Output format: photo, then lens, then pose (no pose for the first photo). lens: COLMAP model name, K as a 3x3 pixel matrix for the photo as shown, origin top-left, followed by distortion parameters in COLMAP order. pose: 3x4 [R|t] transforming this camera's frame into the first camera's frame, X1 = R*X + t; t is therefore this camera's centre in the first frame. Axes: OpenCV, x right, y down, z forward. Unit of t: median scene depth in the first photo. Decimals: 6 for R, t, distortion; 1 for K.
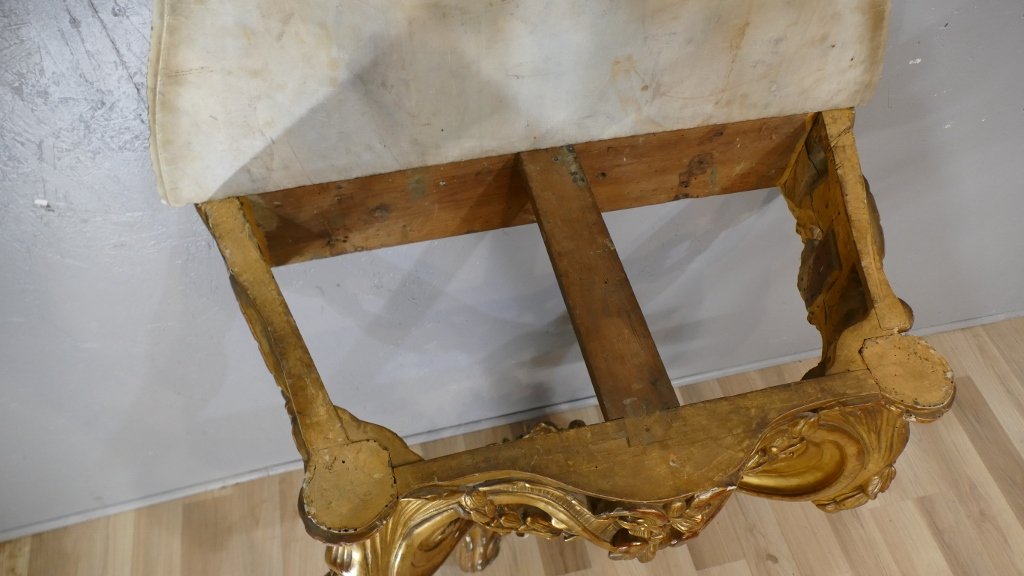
lens RADIAL K [[721.0, 0, 515.6], [0, 721.0, 299.6], [0, 0, 1]] dist [0.004564, 0.004876]
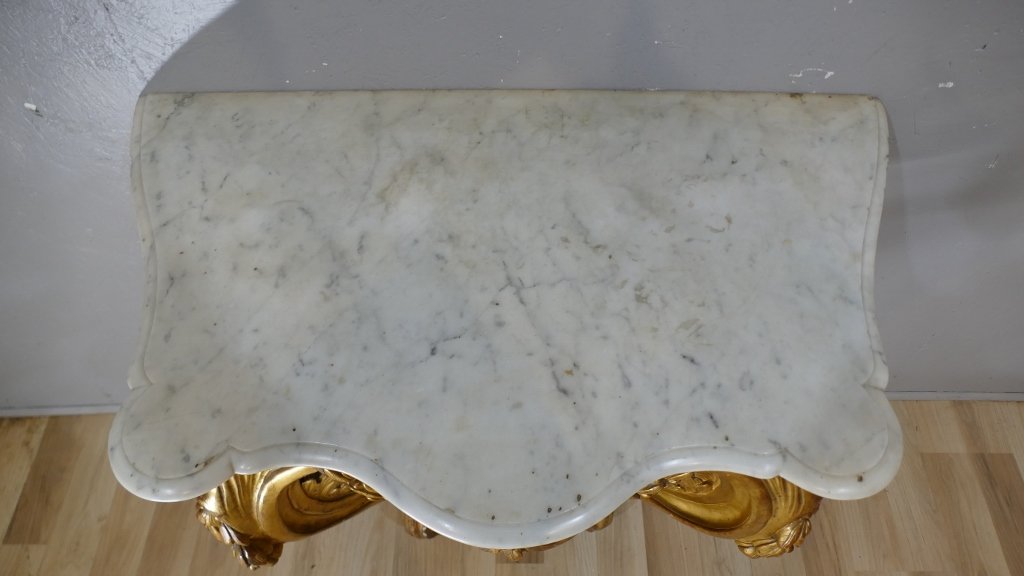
lens RADIAL K [[721.0, 0, 515.6], [0, 721.0, 299.6], [0, 0, 1]] dist [0.004564, 0.004876]
pose [[0.972492, 0.174359, -0.154459, 0.221916], [-0.171457, 0.984671, 0.032019, -0.007823], [0.157674, -0.004655, 0.987480, 0.039520]]
